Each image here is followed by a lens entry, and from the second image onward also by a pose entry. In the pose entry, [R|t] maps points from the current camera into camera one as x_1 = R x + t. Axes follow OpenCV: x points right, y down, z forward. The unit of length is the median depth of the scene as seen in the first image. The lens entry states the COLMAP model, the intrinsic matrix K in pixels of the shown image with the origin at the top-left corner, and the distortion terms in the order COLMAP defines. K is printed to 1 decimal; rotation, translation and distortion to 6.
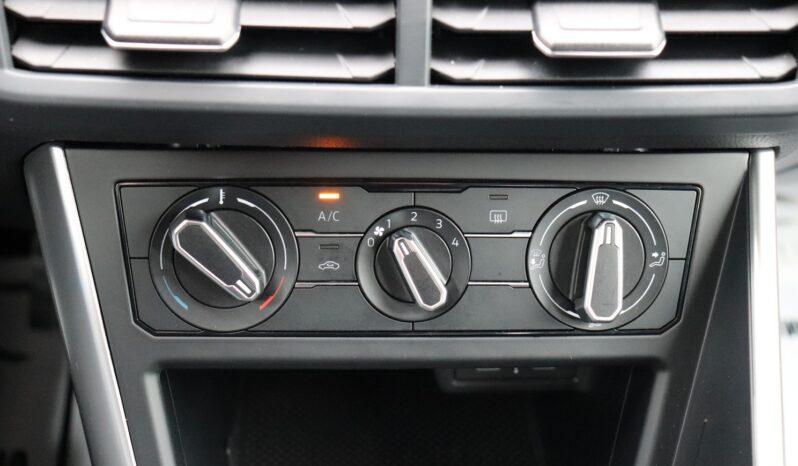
lens RADIAL K [[1109.9, 0, 398.0], [0, 1109.9, 236.0], [0, 0, 1]] dist [-0.015101, 0.000000]
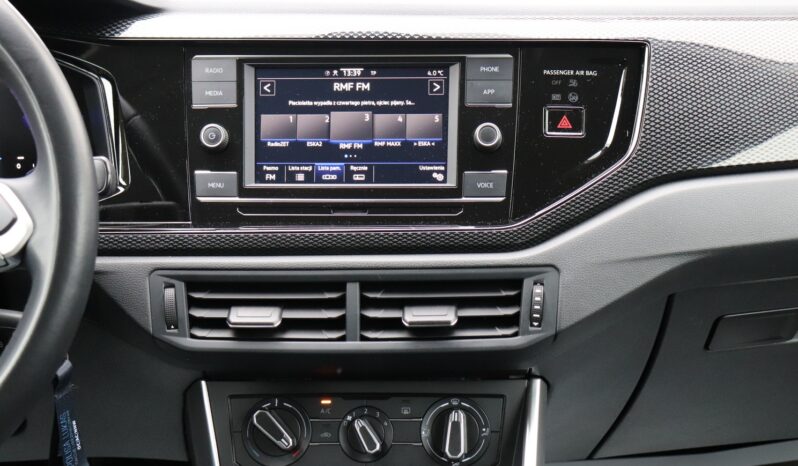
lens RADIAL K [[1571.8, 0, 403.8], [0, 1571.8, 235.3], [0, 0, 1]] dist [0.275900, 0.000000]
pose [[0.991198, -0.038154, -0.126768, 0.492642], [-0.005441, 0.945018, -0.326973, 0.665736], [0.132273, 0.324785, 0.936493, -1.967758]]
